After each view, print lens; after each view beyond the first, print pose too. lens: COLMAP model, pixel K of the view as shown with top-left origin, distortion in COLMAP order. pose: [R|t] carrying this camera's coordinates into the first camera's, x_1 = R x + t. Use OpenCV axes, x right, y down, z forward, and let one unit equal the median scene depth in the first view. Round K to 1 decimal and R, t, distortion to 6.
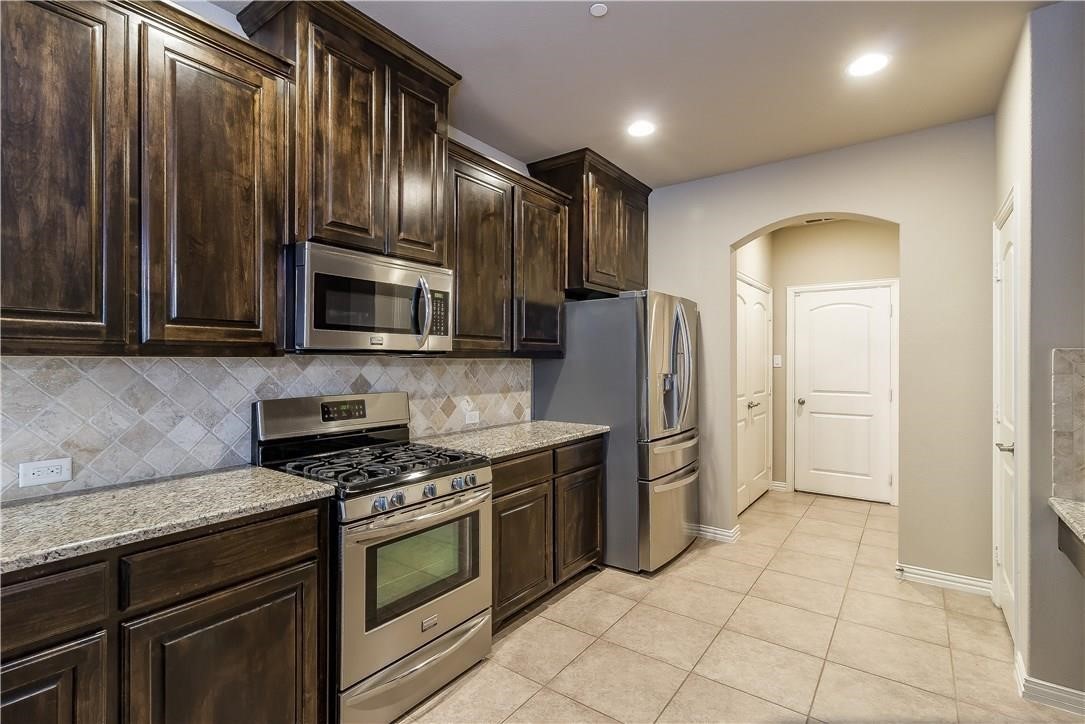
lens RADIAL K [[515.1, 0, 541.1], [0, 515.1, 356.2], [0, 0, 1]] dist [0.005863, 0.001445]
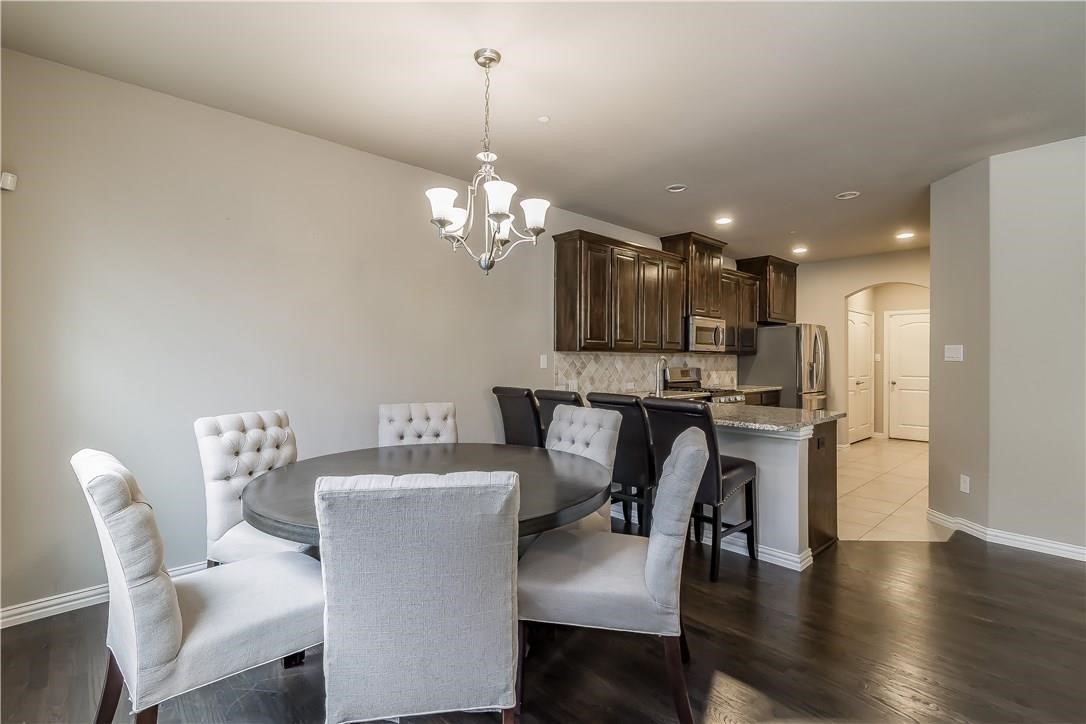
lens RADIAL K [[515.5, 0, 557.2], [0, 515.5, 360.1], [0, 0, 1]] dist [0.005863, 0.001445]
pose [[0.985303, 0.000279, -0.170818, -0.395444], [0.000424, 0.999992, 0.004082, 0.016773], [0.170817, -0.004094, 0.985294, -1.192826]]
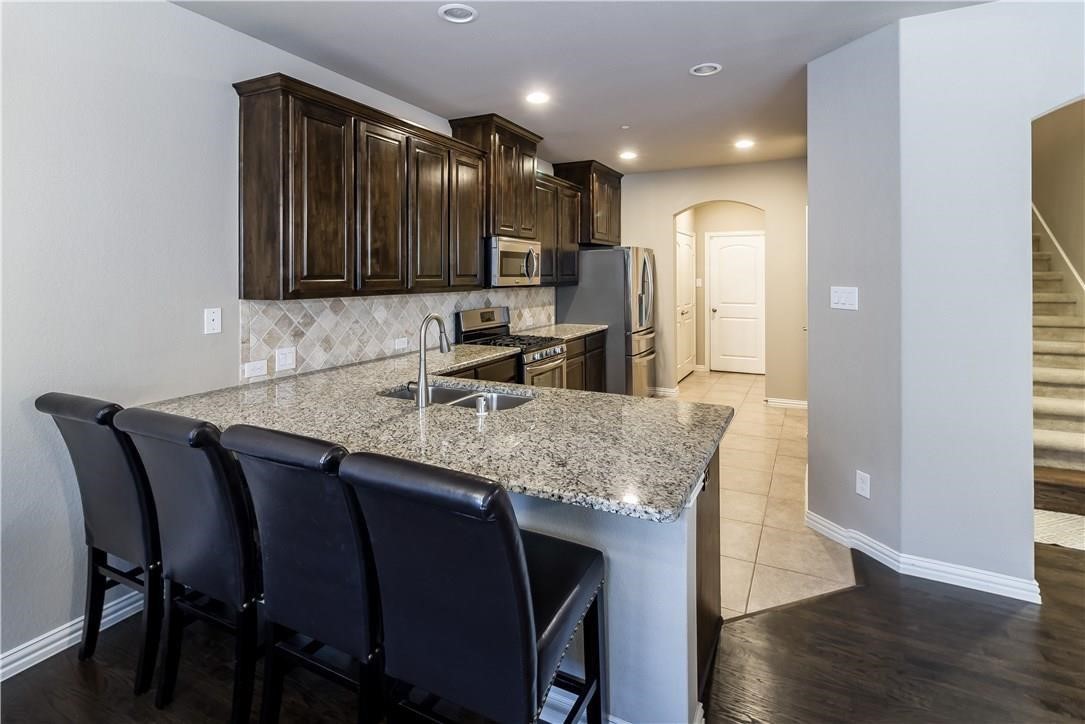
lens RADIAL K [[515.1, 0, 540.3], [0, 515.1, 270.4], [0, 0, 1]] dist [0.005863, 0.001445]
pose [[0.989731, -0.004487, 0.142873, -0.313187], [0.004576, 0.999989, -0.000293, -0.043201], [-0.142870, 0.000944, 0.989741, -0.613882]]
